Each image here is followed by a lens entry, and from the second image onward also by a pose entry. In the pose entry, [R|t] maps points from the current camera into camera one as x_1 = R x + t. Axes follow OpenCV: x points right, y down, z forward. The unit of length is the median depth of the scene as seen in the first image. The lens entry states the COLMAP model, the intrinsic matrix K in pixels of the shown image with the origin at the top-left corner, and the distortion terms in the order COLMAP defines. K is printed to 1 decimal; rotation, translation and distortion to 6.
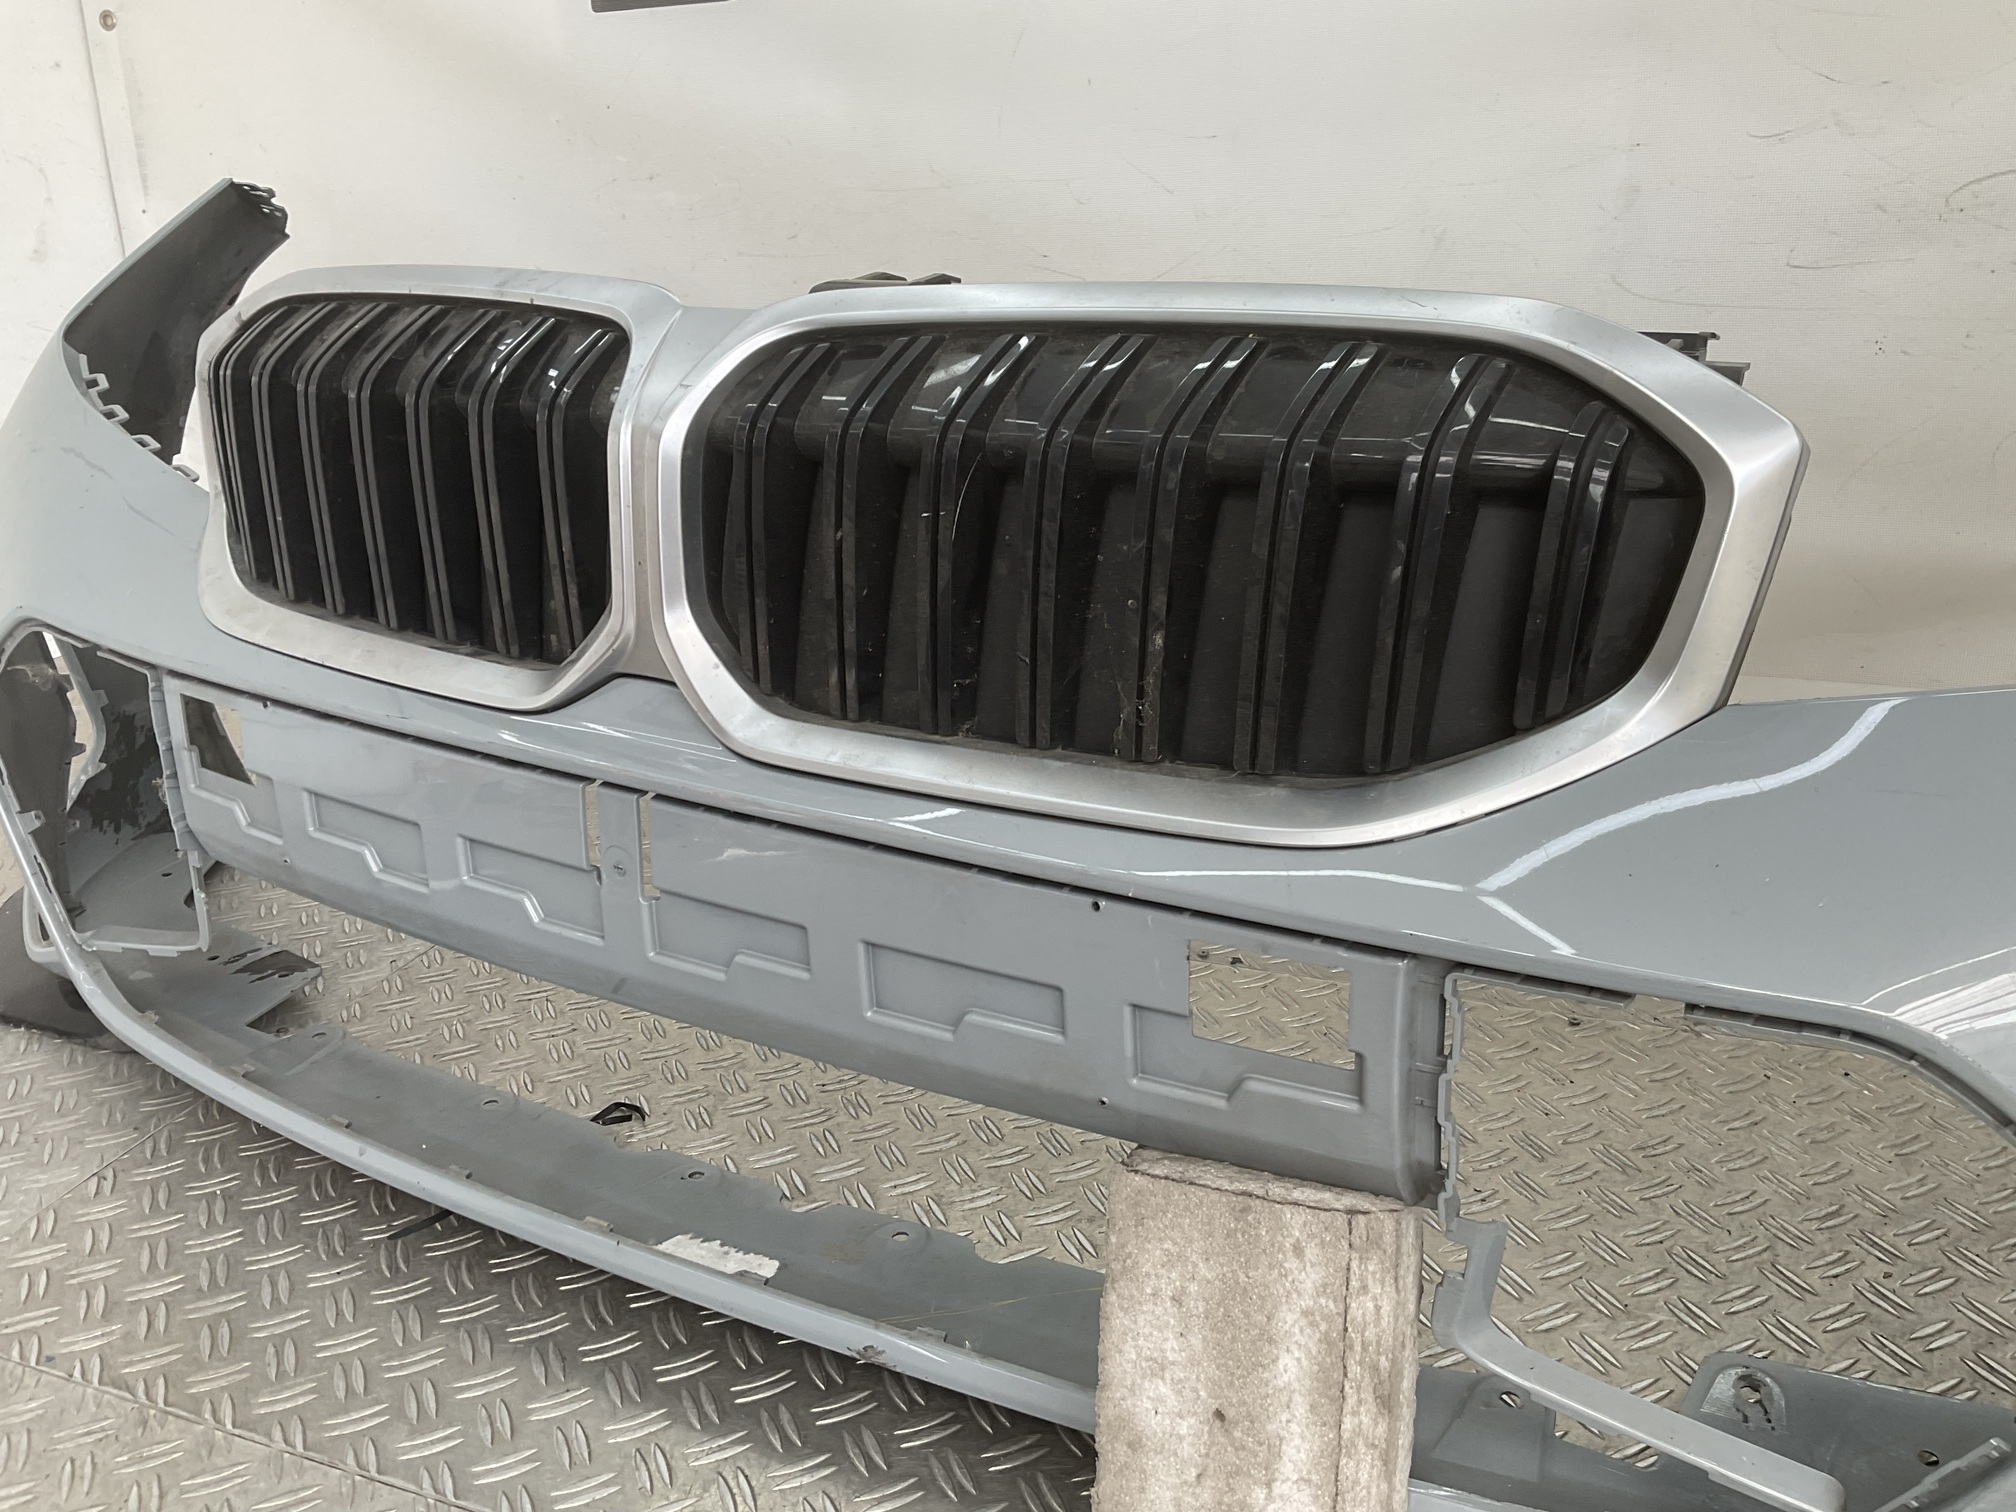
lens RADIAL K [[1680.0, 0, 1003.2], [0, 1680.0, 752.8], [0, 0, 1]] dist [0.063695, -0.121818]
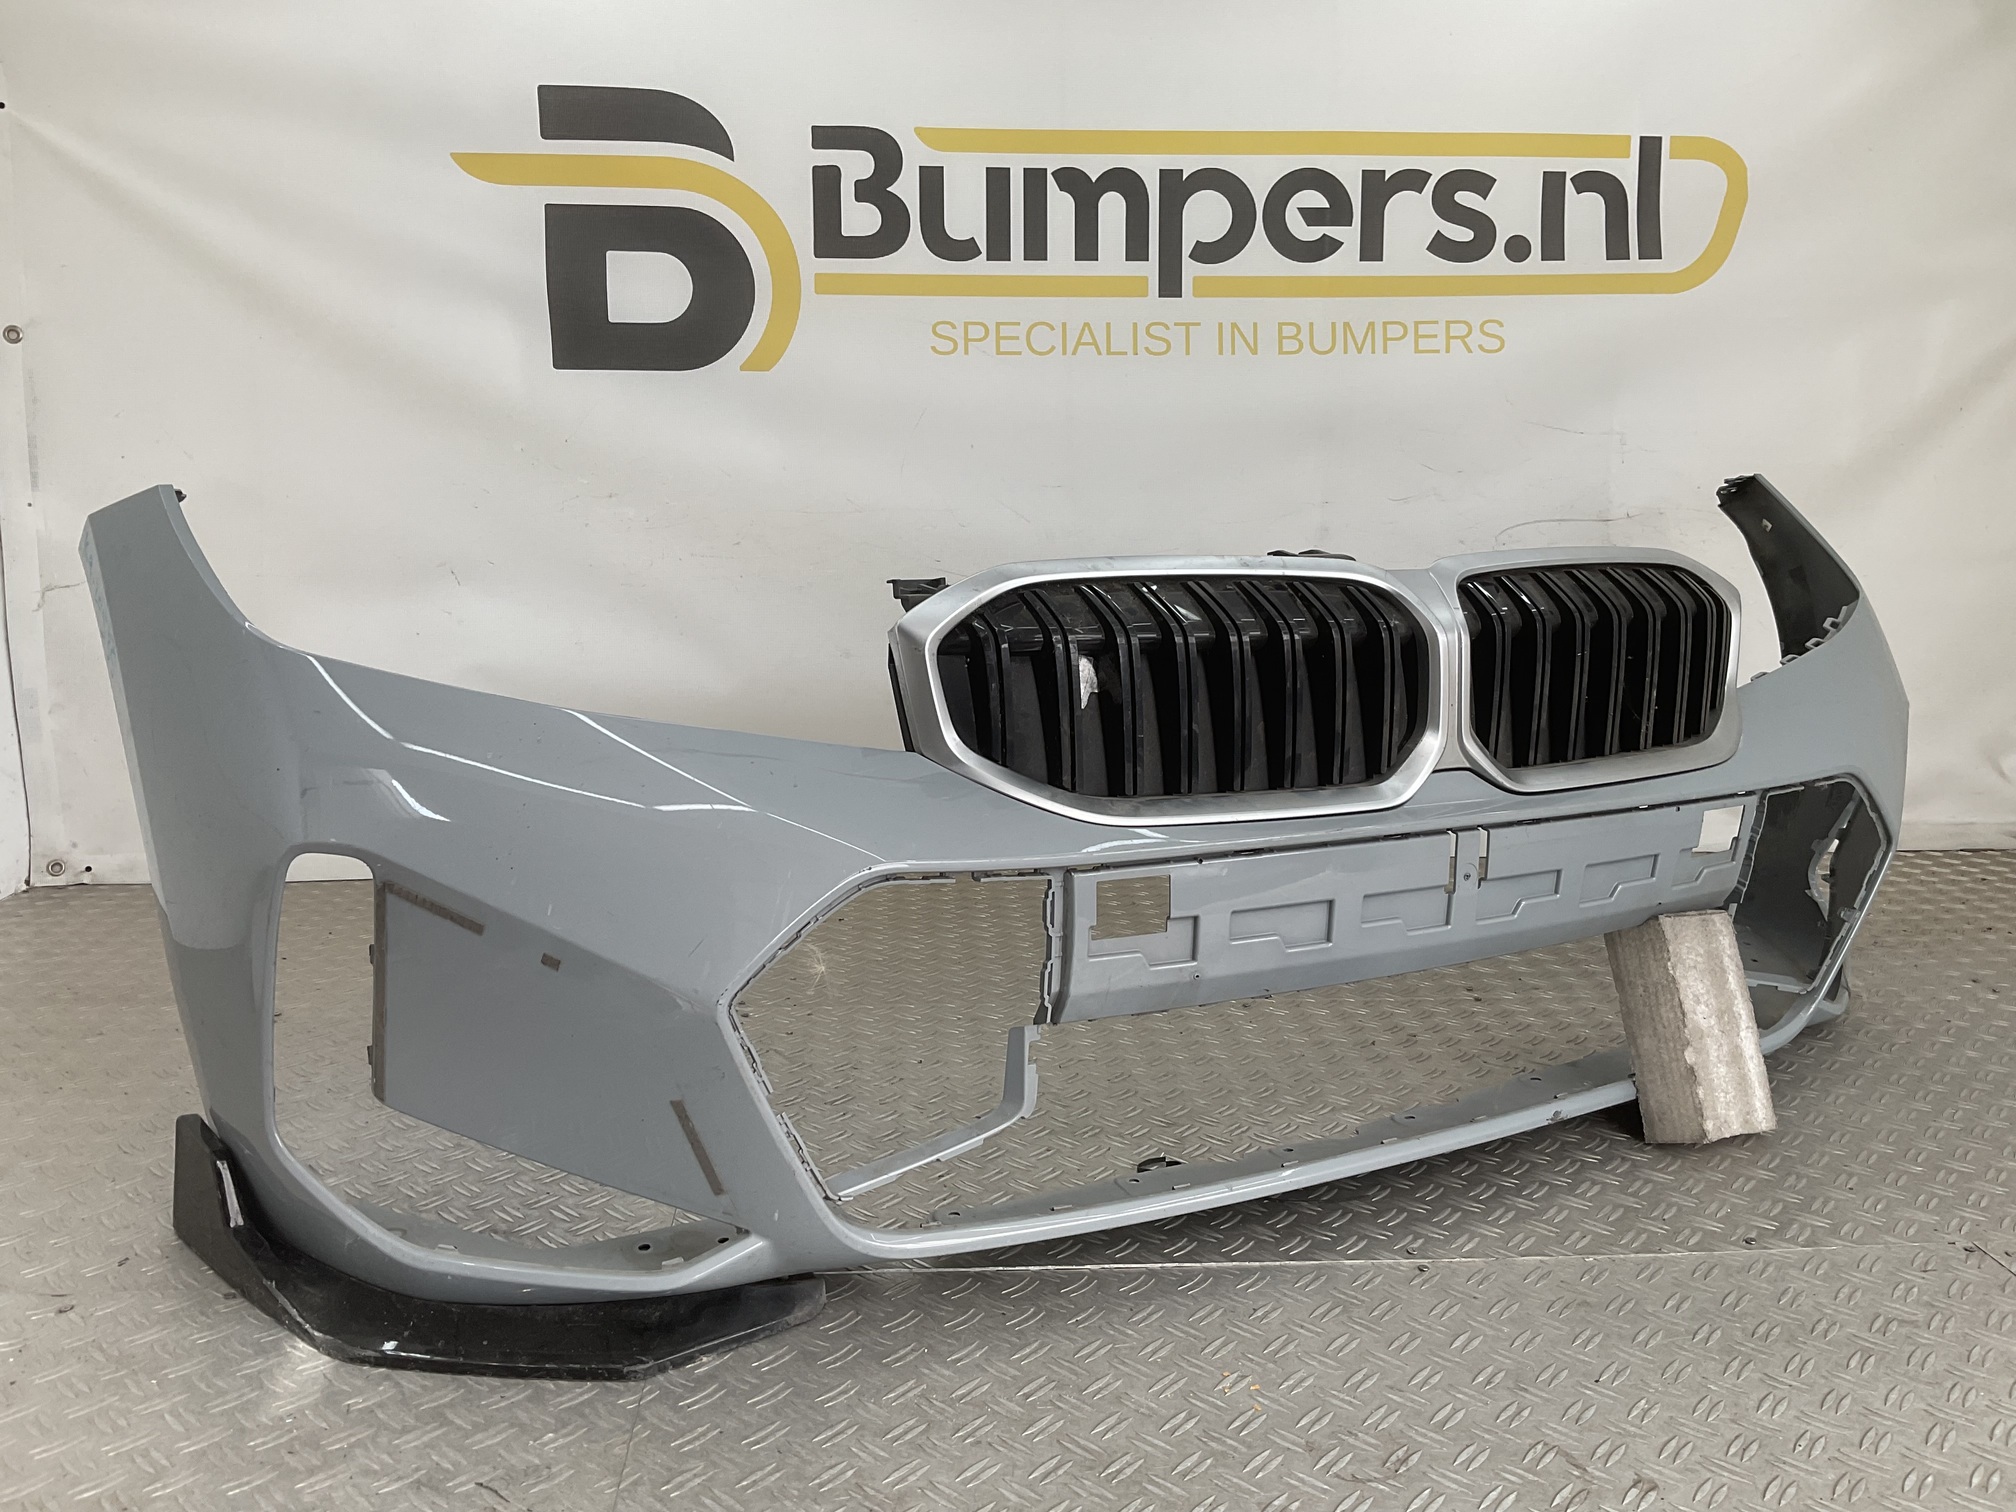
lens RADIAL K [[1680.0, 0, 999.6], [0, 1680.0, 749.0], [0, 0, 1]] dist [0.063695, -0.121818]
pose [[0.897265, -0.020774, 0.441004, -1.435883], [0.109325, 0.978238, -0.176350, 0.286363], [-0.427744, 0.206445, 0.880009, -0.561654]]
